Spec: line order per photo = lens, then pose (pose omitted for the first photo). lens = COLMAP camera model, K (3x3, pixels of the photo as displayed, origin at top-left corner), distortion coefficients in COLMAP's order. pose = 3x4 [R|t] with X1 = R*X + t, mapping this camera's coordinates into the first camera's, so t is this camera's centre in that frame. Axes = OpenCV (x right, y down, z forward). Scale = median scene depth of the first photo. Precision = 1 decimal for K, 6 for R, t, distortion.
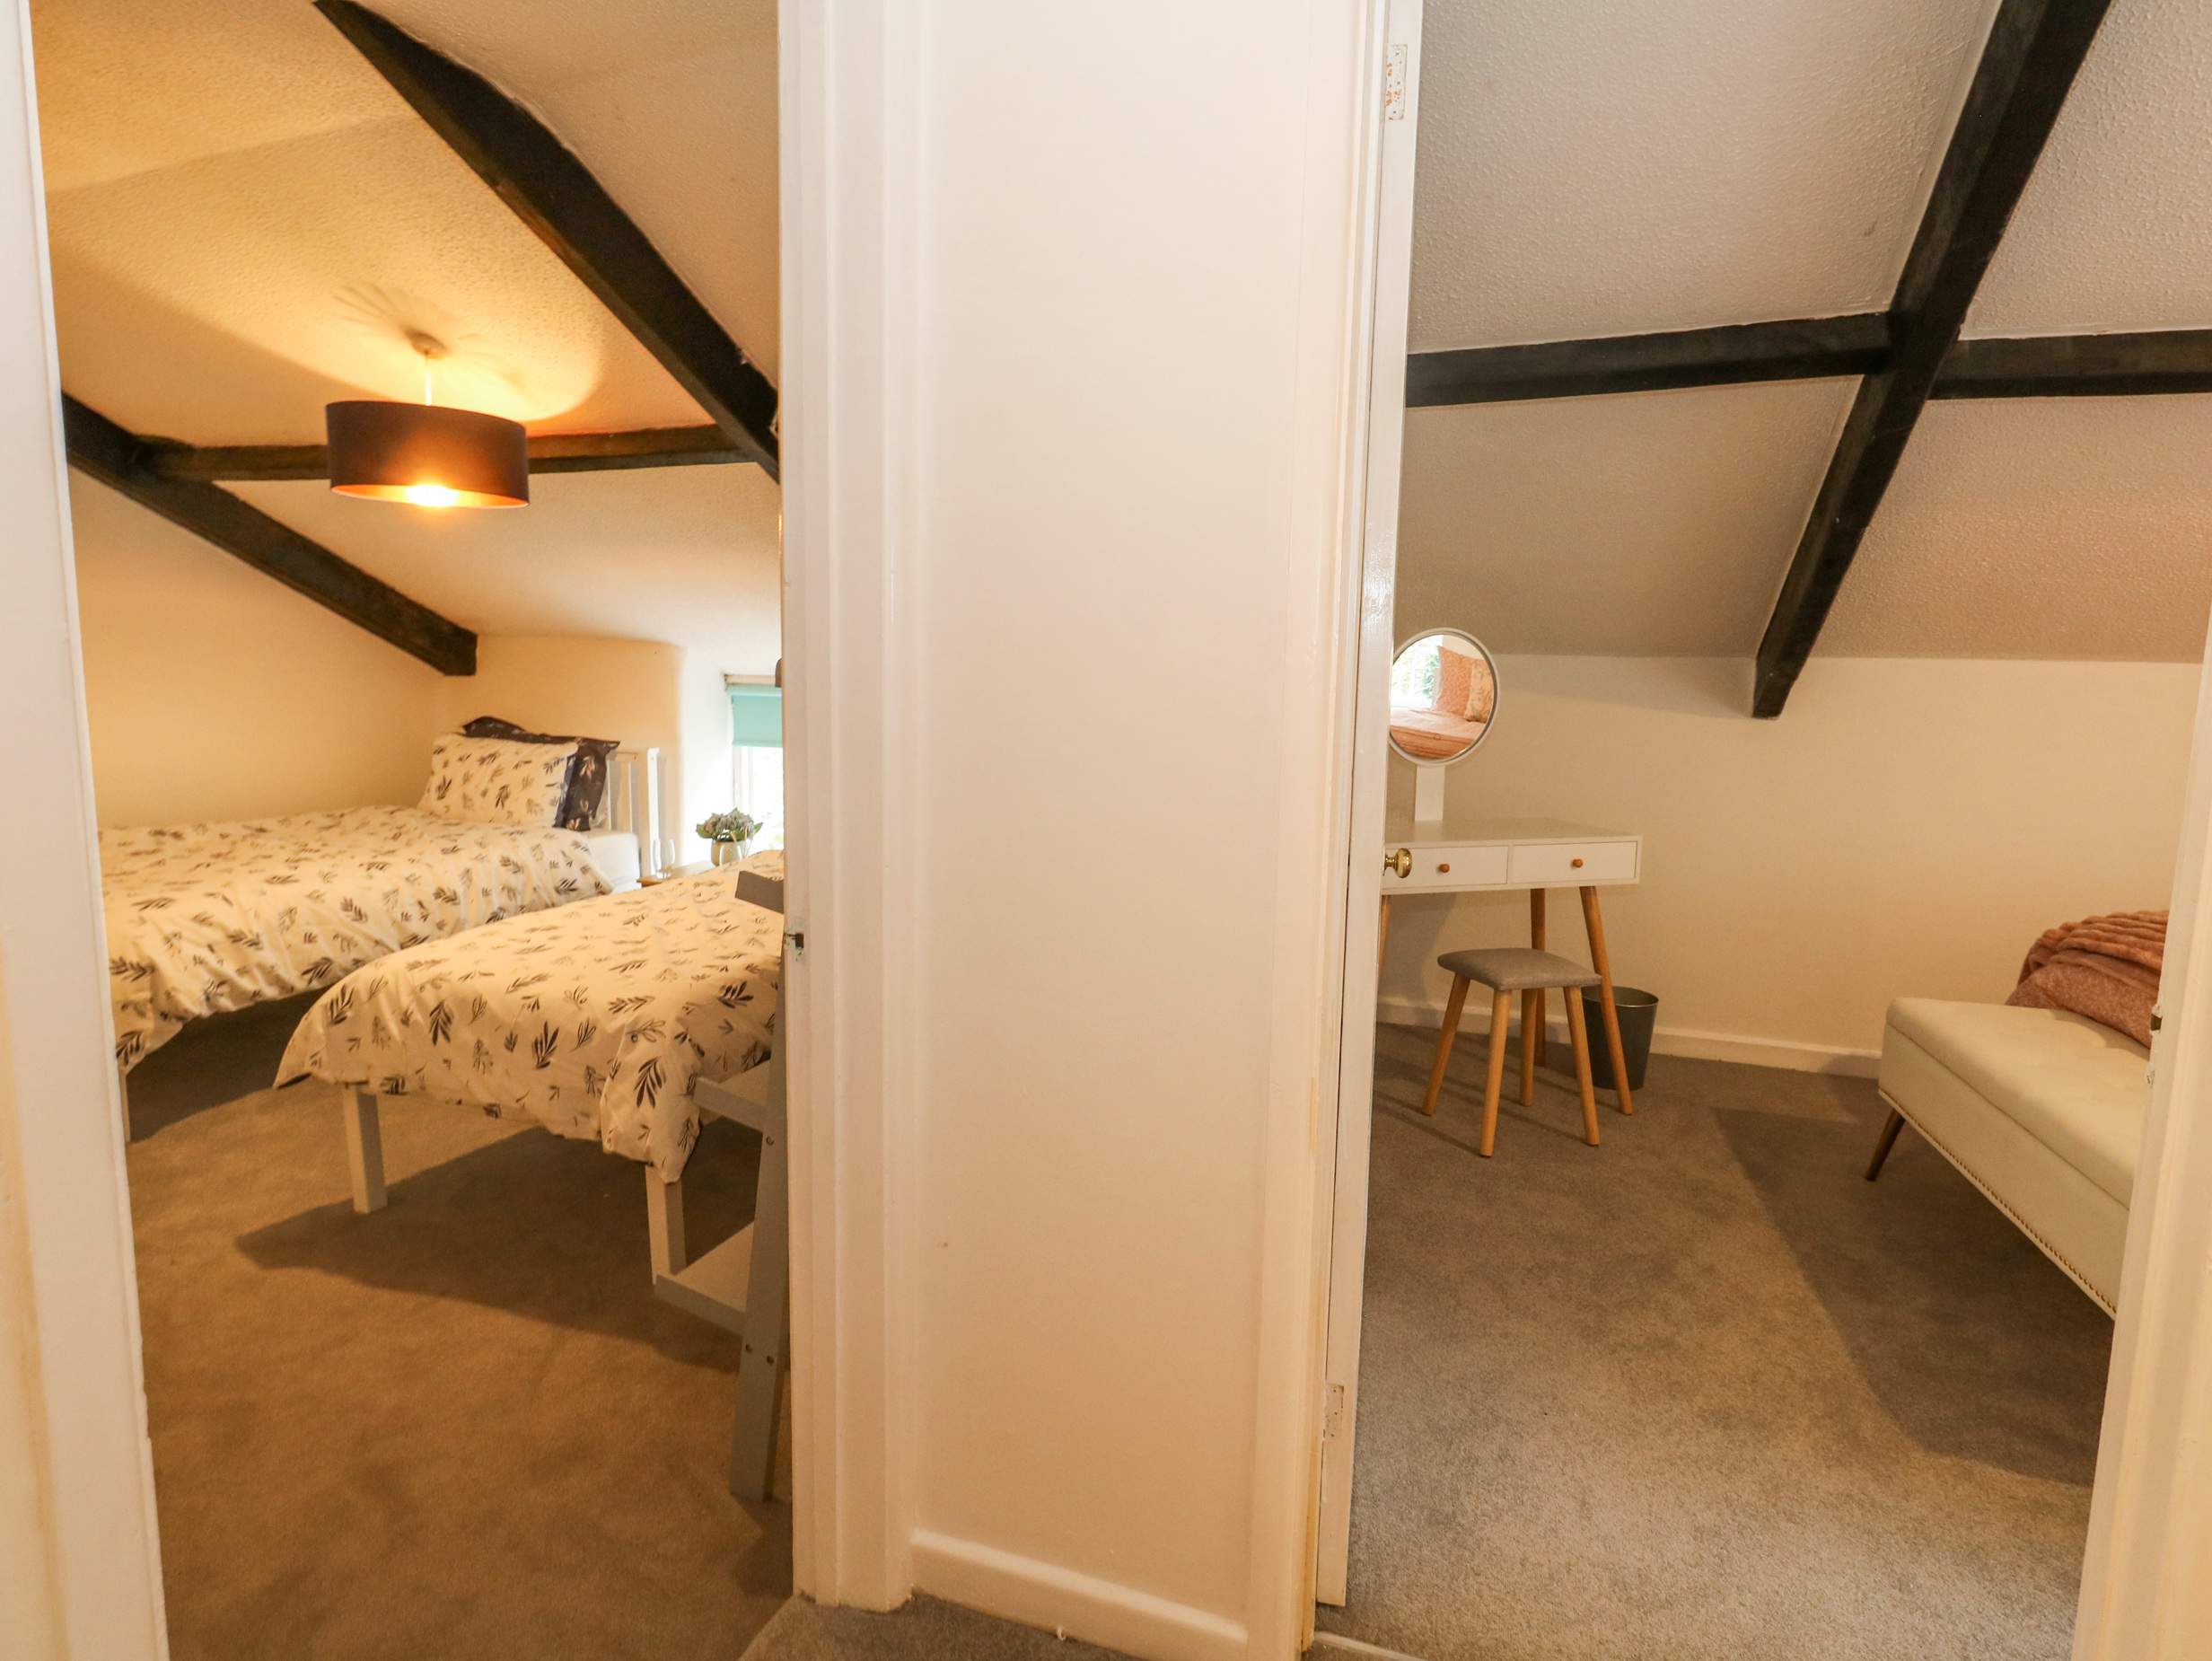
lens RADIAL K [[1140.9, 0, 1110.9], [0, 1140.9, 833.6], [0, 0, 1]] dist [-0.000680, -0.002469]
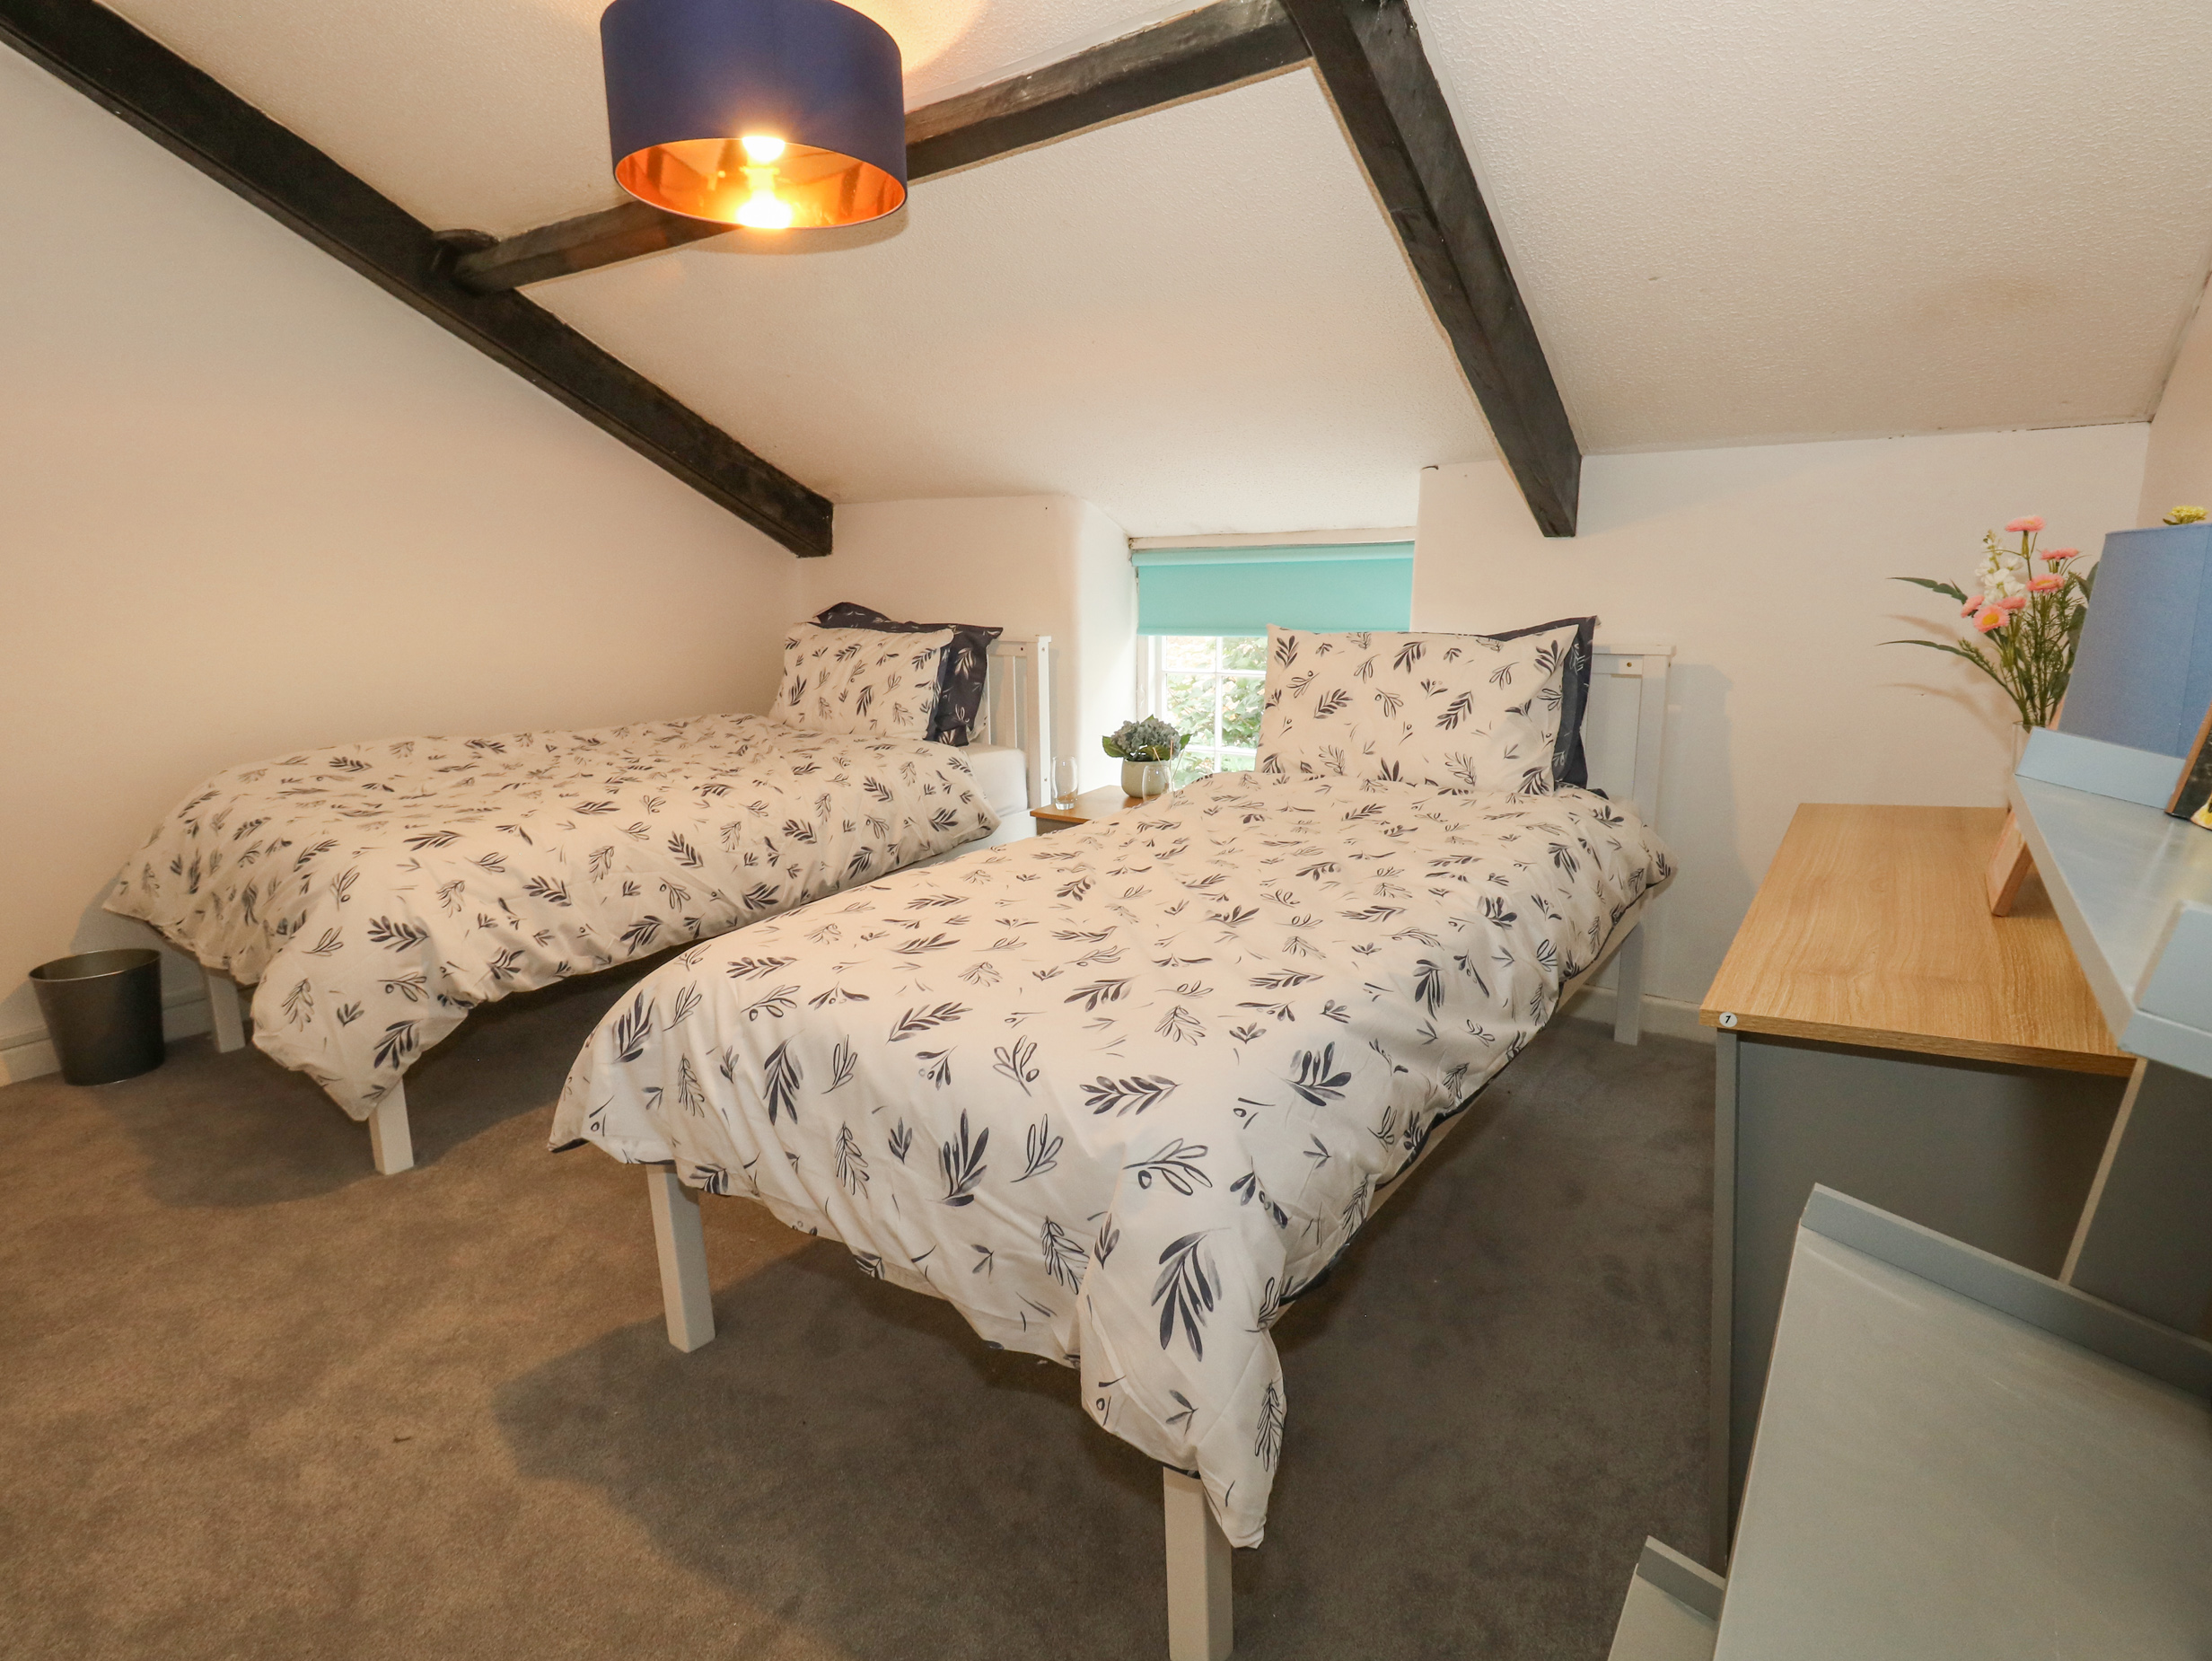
lens RADIAL K [[1140.9, 0, 1091.7], [0, 1140.9, 843.5], [0, 0, 1]] dist [-0.000680, -0.002469]
pose [[0.959212, 0.028026, -0.281296, -0.235487], [-0.006571, 0.997015, 0.076929, 0.005615], [0.282613, -0.071943, 0.956532, 0.421779]]
